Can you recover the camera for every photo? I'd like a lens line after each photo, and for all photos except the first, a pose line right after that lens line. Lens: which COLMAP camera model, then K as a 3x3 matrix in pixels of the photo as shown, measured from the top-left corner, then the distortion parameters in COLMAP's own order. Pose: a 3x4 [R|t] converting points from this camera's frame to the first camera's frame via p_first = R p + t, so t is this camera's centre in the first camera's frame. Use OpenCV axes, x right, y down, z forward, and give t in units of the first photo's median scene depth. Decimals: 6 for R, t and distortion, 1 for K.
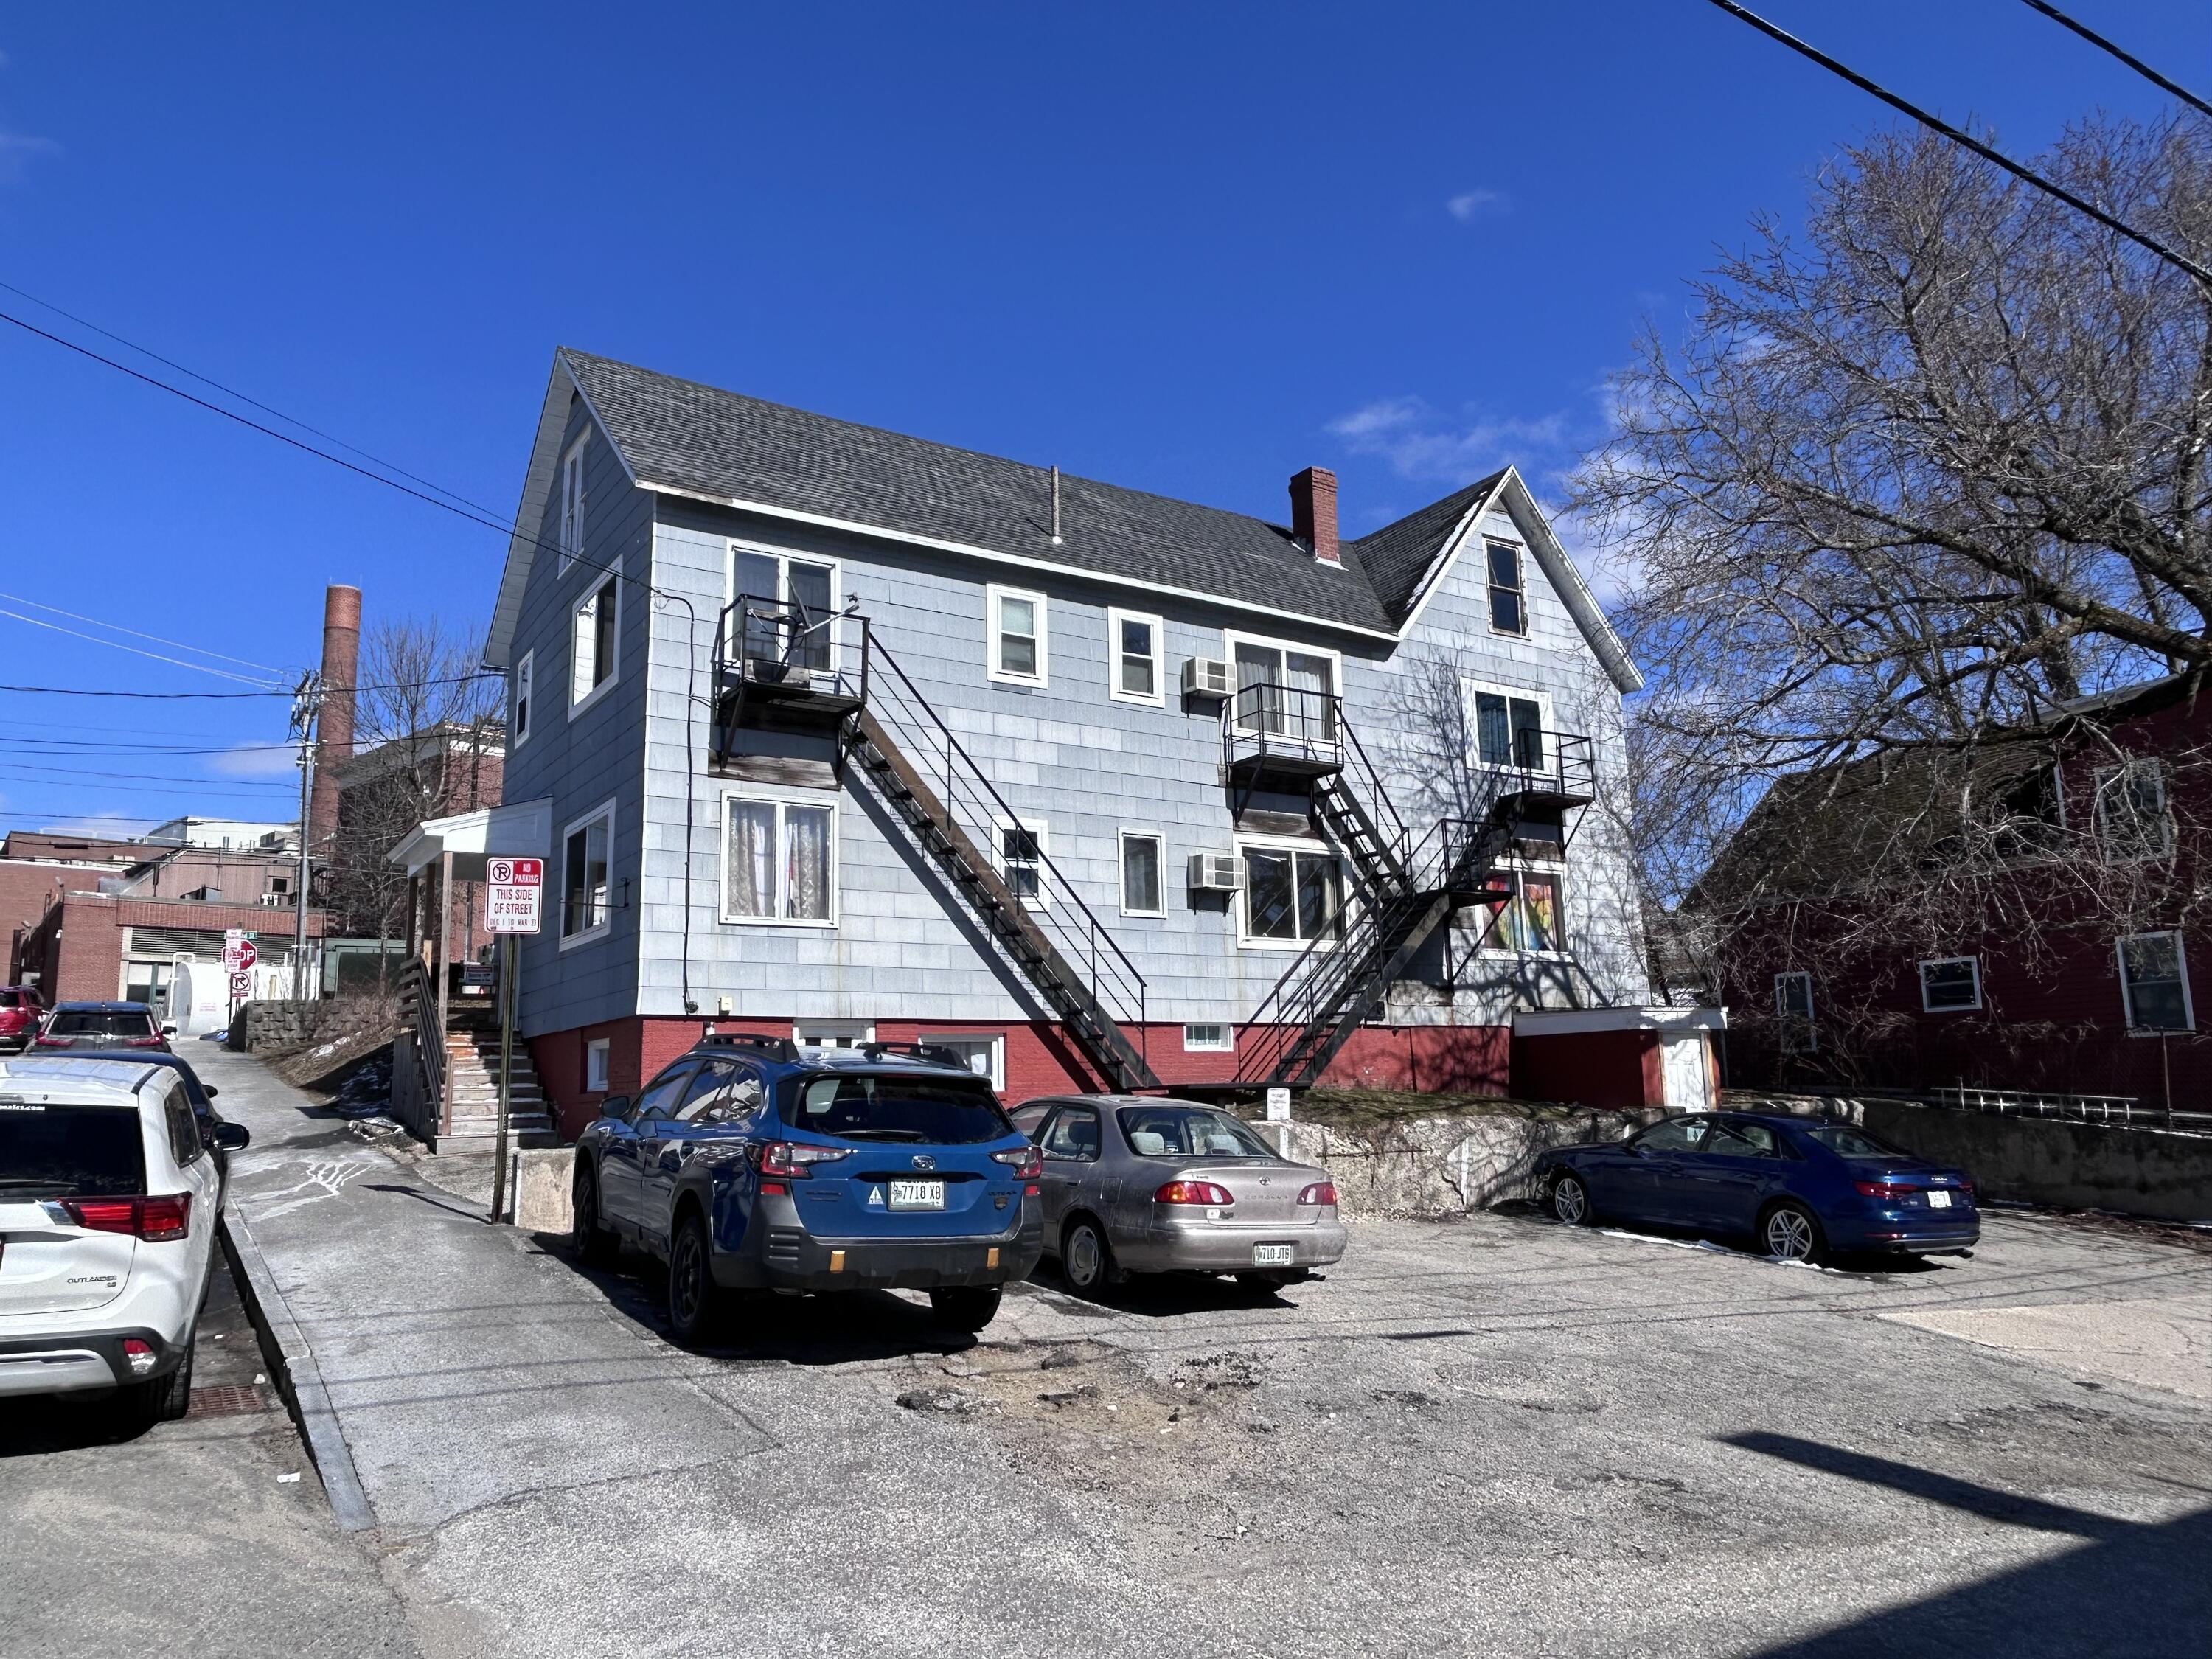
lens RADIAL K [[1538.5, 0, 1111.4], [0, 1538.5, 835.3], [0, 0, 1]] dist [0.001348, -0.008940]
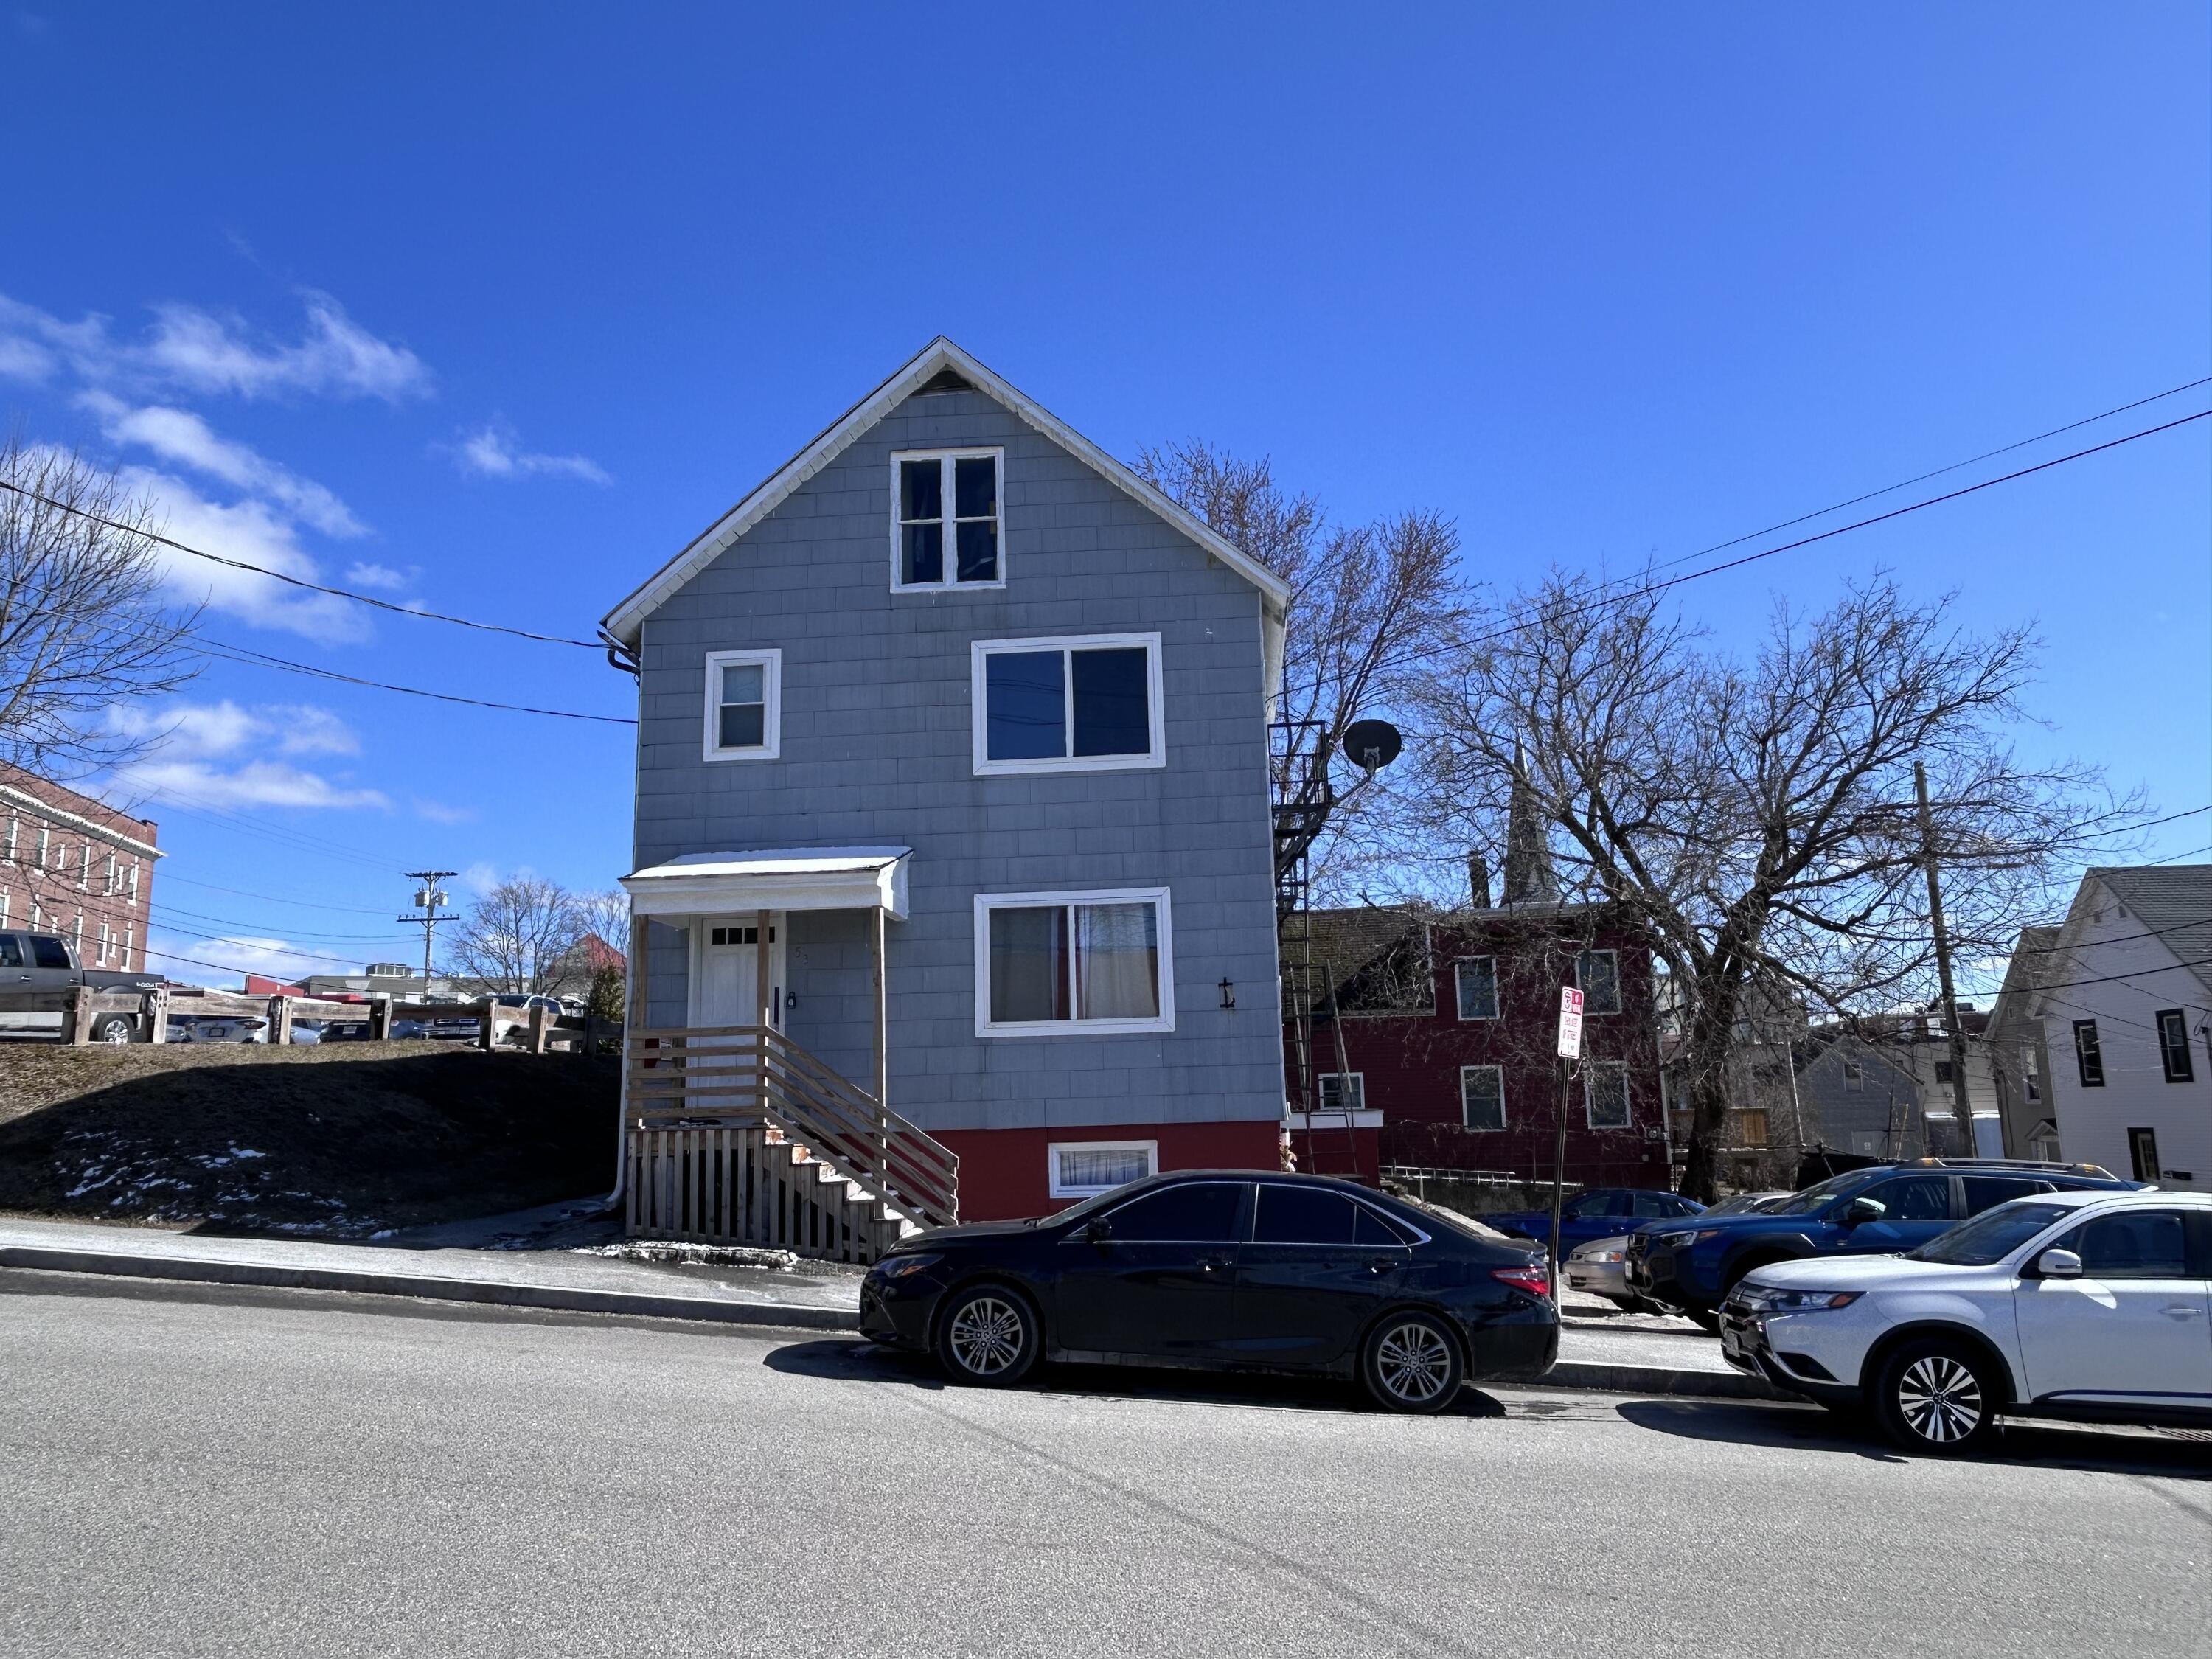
lens RADIAL K [[1538.5, 0, 1094.8], [0, 1538.5, 824.0], [0, 0, 1]] dist [0.001348, -0.008940]
pose [[0.610191, 0.158594, 0.776218, -0.947494], [-0.124945, 0.986762, -0.103391, 0.035801], [-0.782340, -0.033896, 0.621929, 0.382302]]
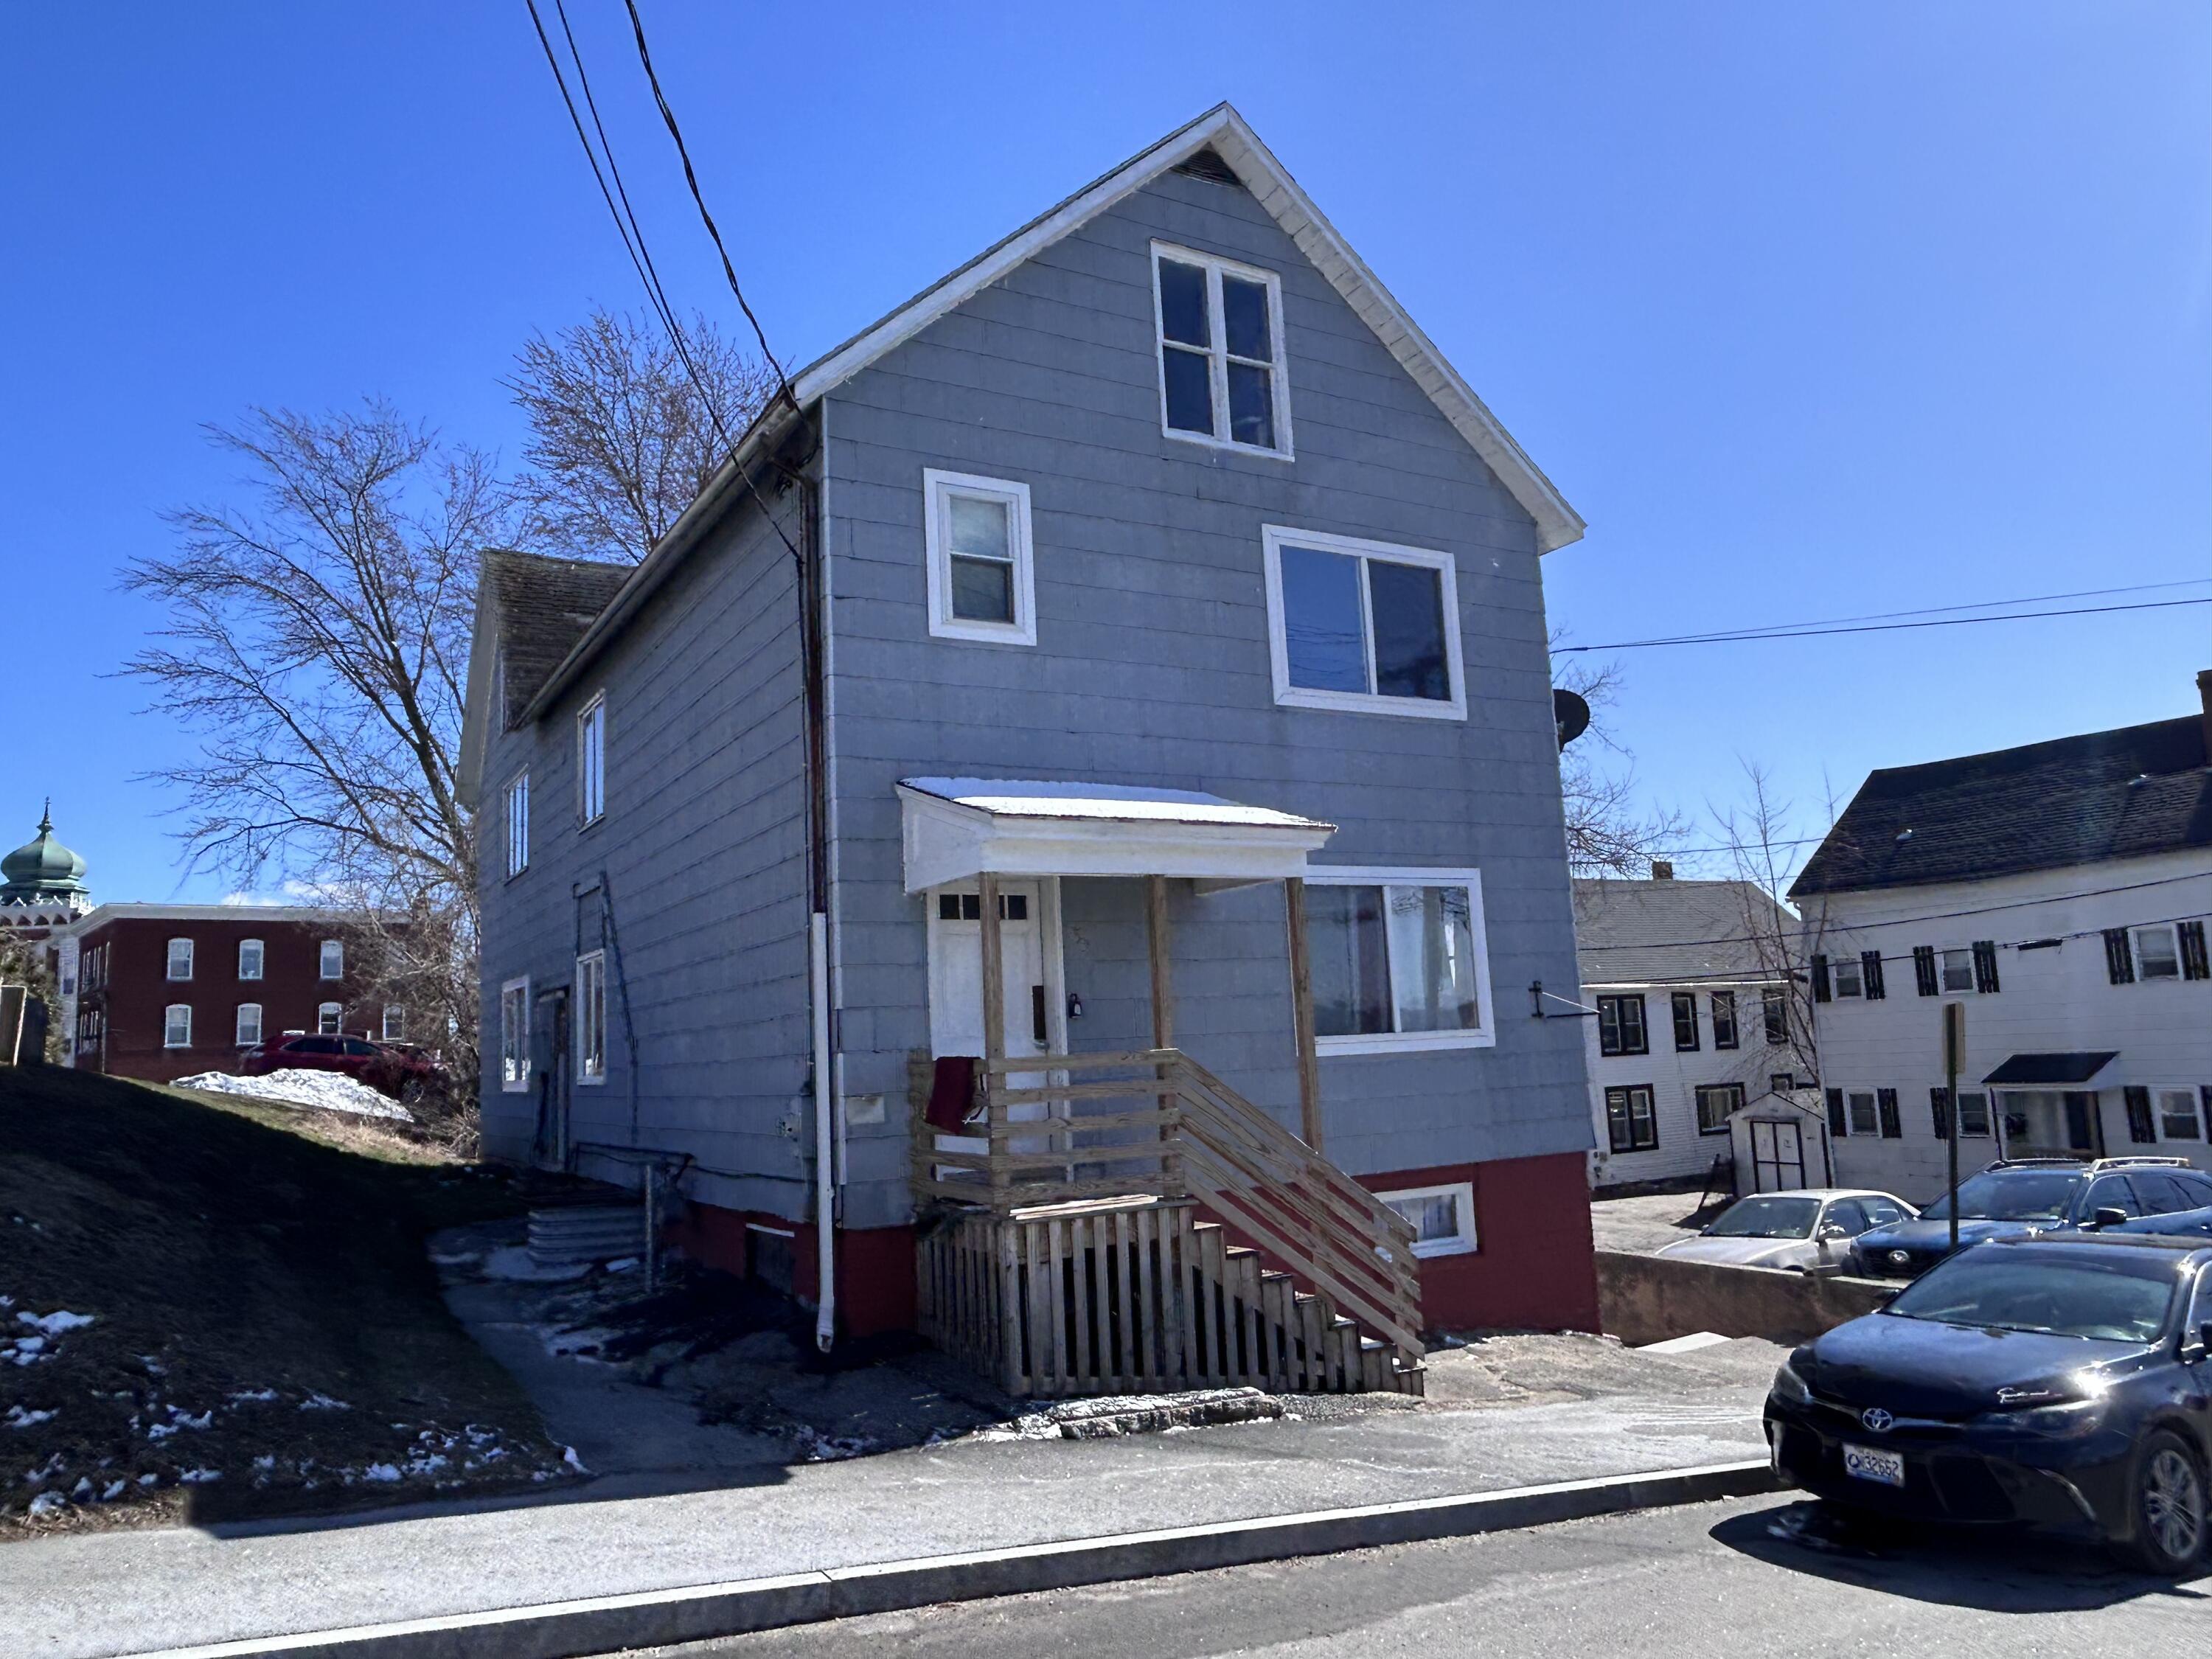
lens RADIAL K [[1538.5, 0, 1103.9], [0, 1538.5, 828.1], [0, 0, 1]] dist [0.001348, -0.008940]
pose [[0.062571, 0.165037, 0.984301, -0.951008], [-0.124023, 0.979874, -0.156411, 0.086918], [-0.990305, -0.112290, 0.081780, 0.974756]]
